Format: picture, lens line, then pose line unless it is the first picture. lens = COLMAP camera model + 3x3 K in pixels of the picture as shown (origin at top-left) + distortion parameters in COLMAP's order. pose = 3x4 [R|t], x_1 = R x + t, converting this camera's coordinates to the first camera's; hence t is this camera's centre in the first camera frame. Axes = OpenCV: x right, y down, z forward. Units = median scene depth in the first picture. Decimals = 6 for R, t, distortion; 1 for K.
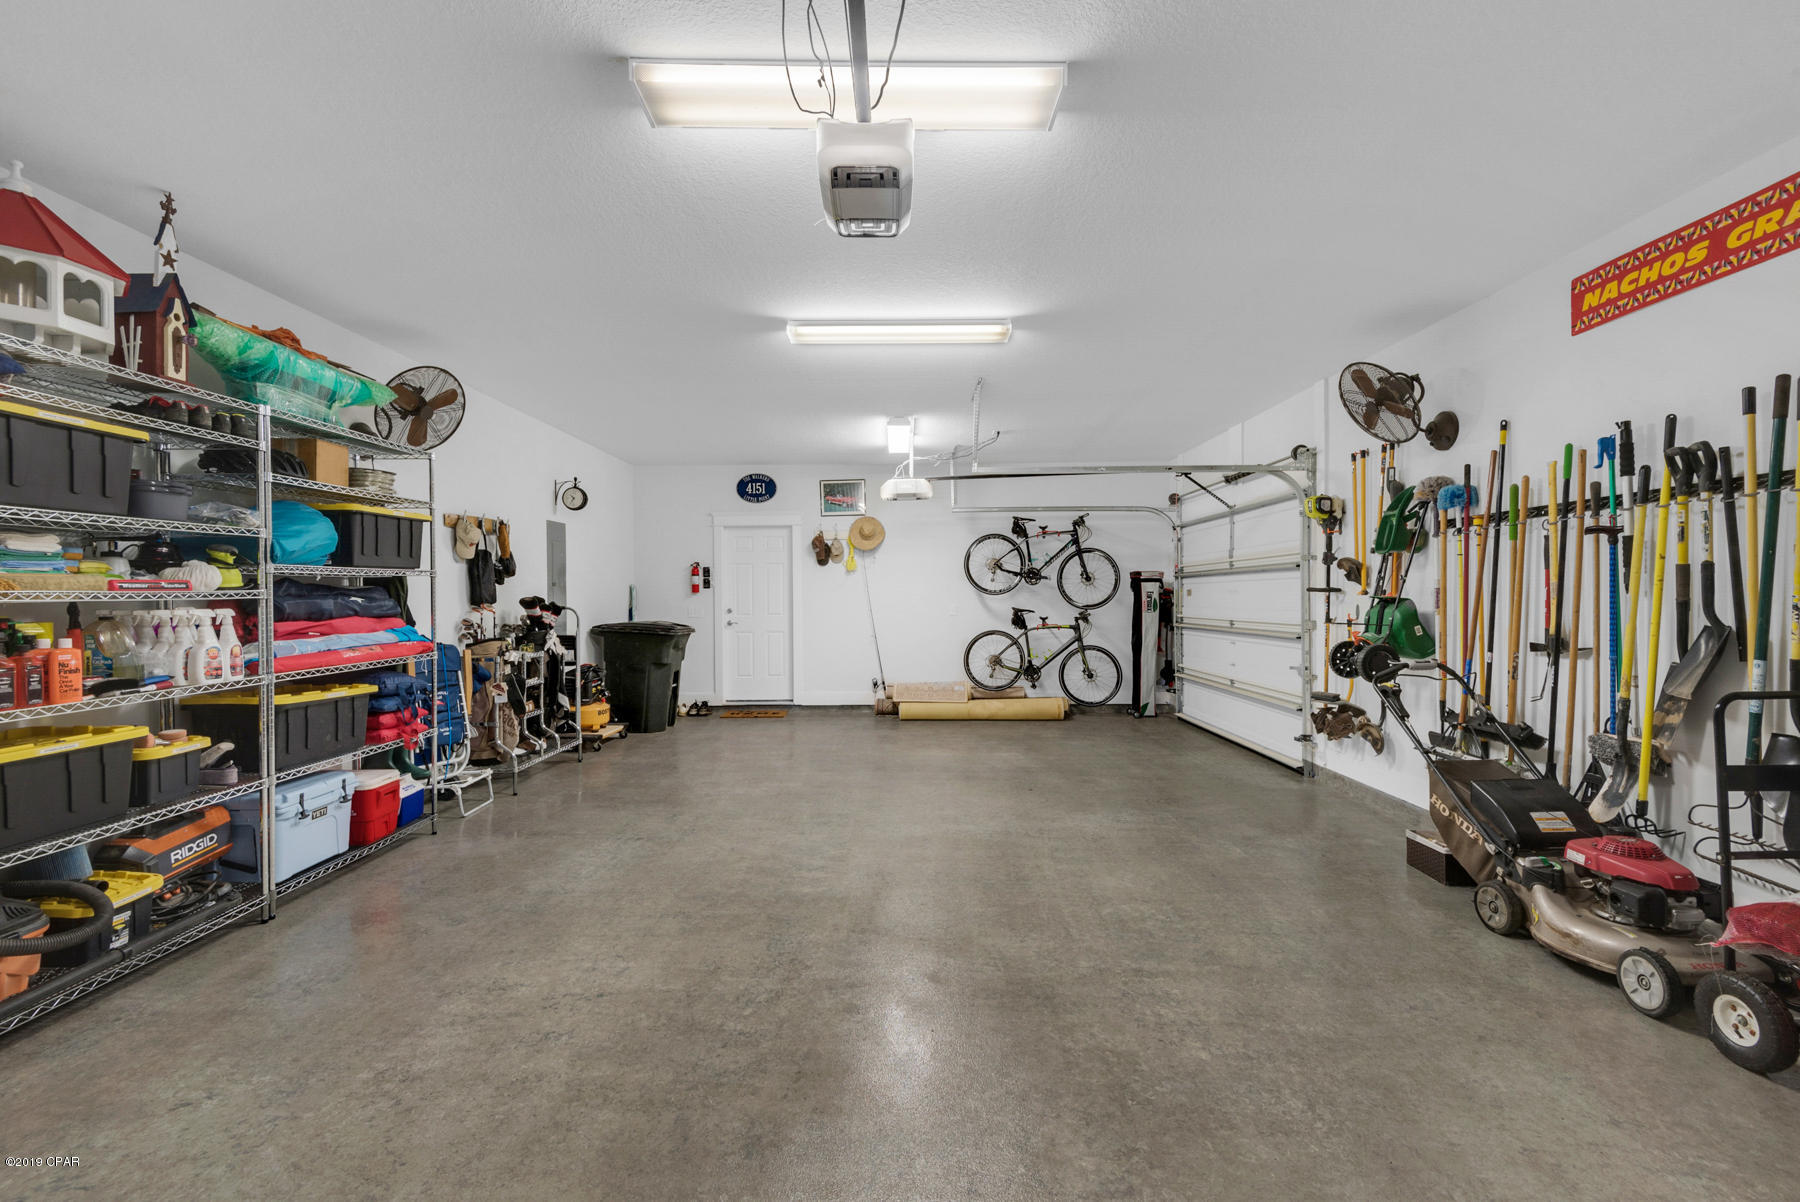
lens RADIAL K [[820.6, 0, 897.0], [0, 820.6, 605.4], [0, 0, 1]] dist [-0.000447, 0.000108]
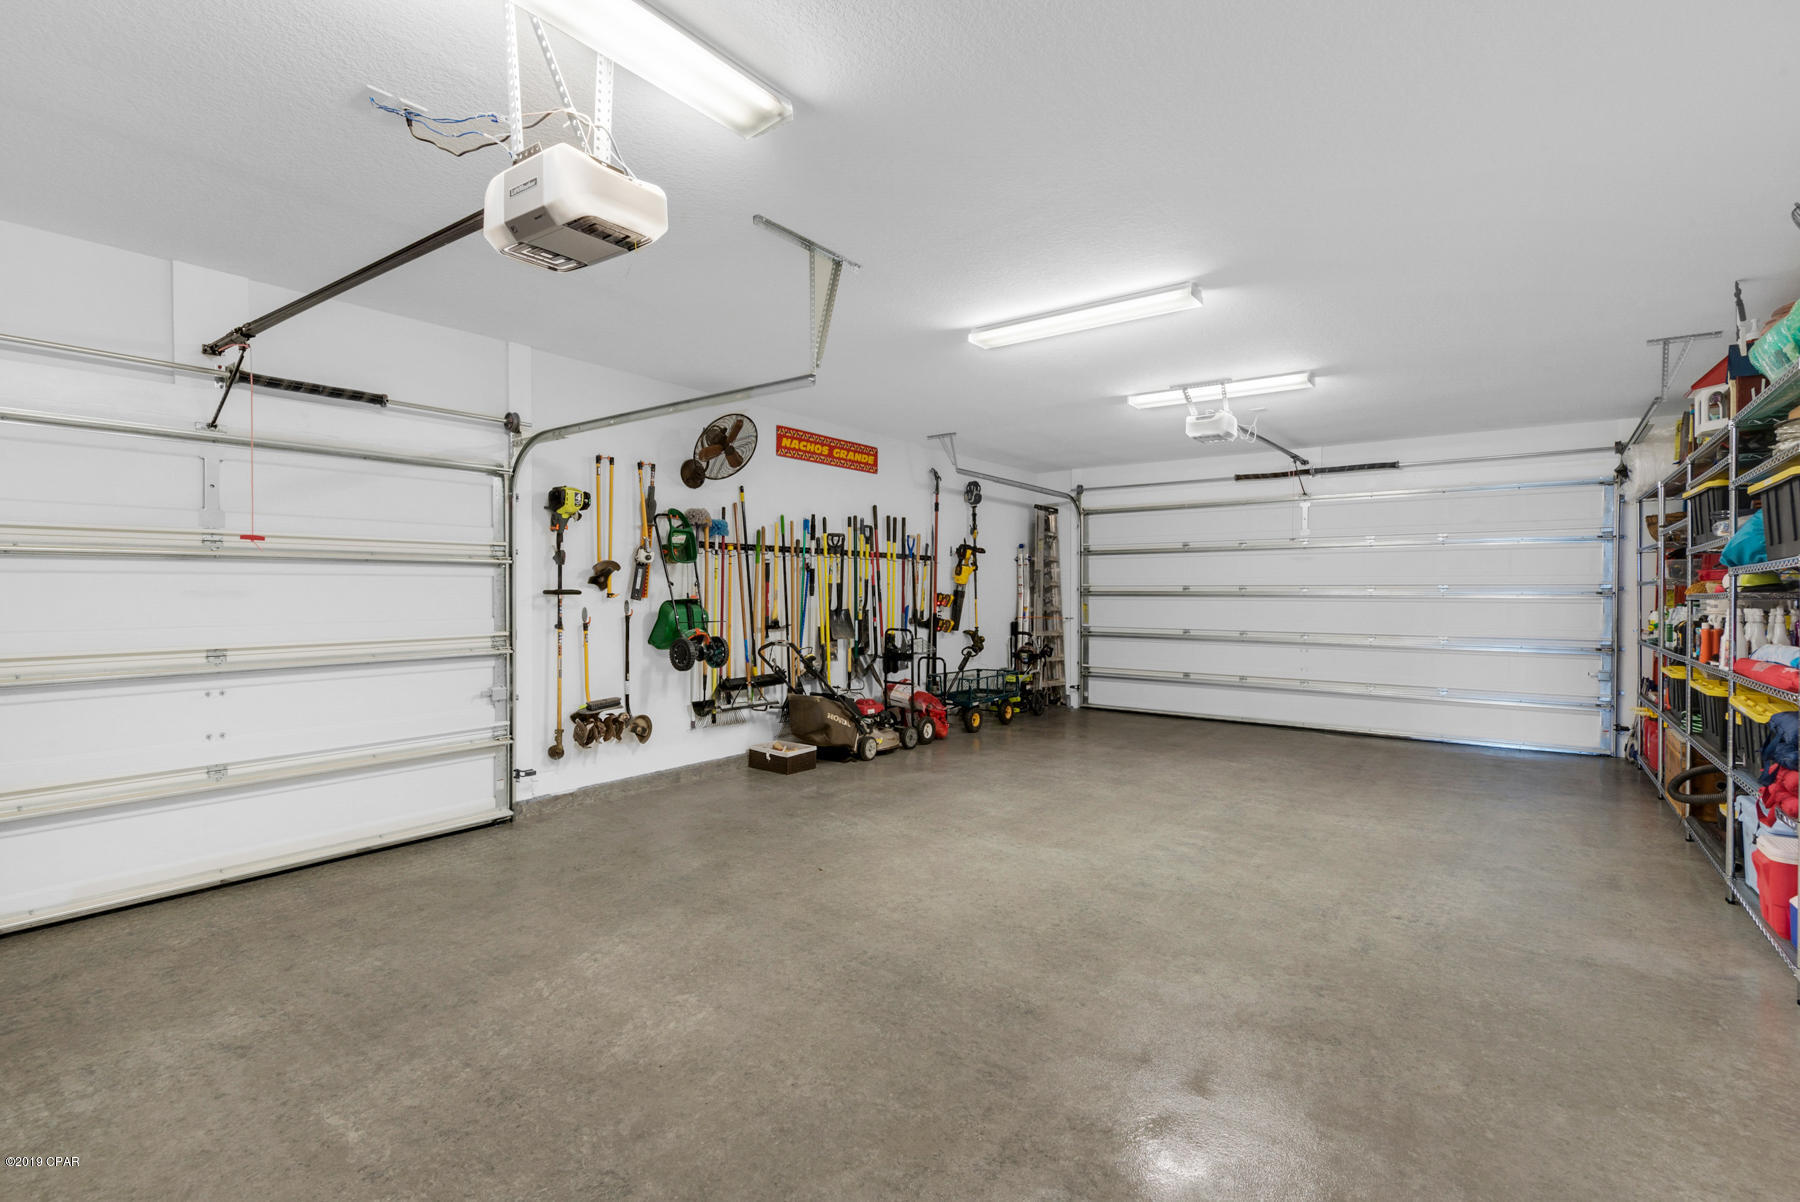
lens RADIAL K [[863.6, 0, 887.5], [0, 863.6, 594.7], [0, 0, 1]] dist [0.027276, 0.000051]
pose [[-0.816122, -0.001783, 0.577877, -0.477287], [0.007245, 0.999885, 0.013317, -0.039081], [-0.577834, 0.015055, -0.816015, 2.336819]]
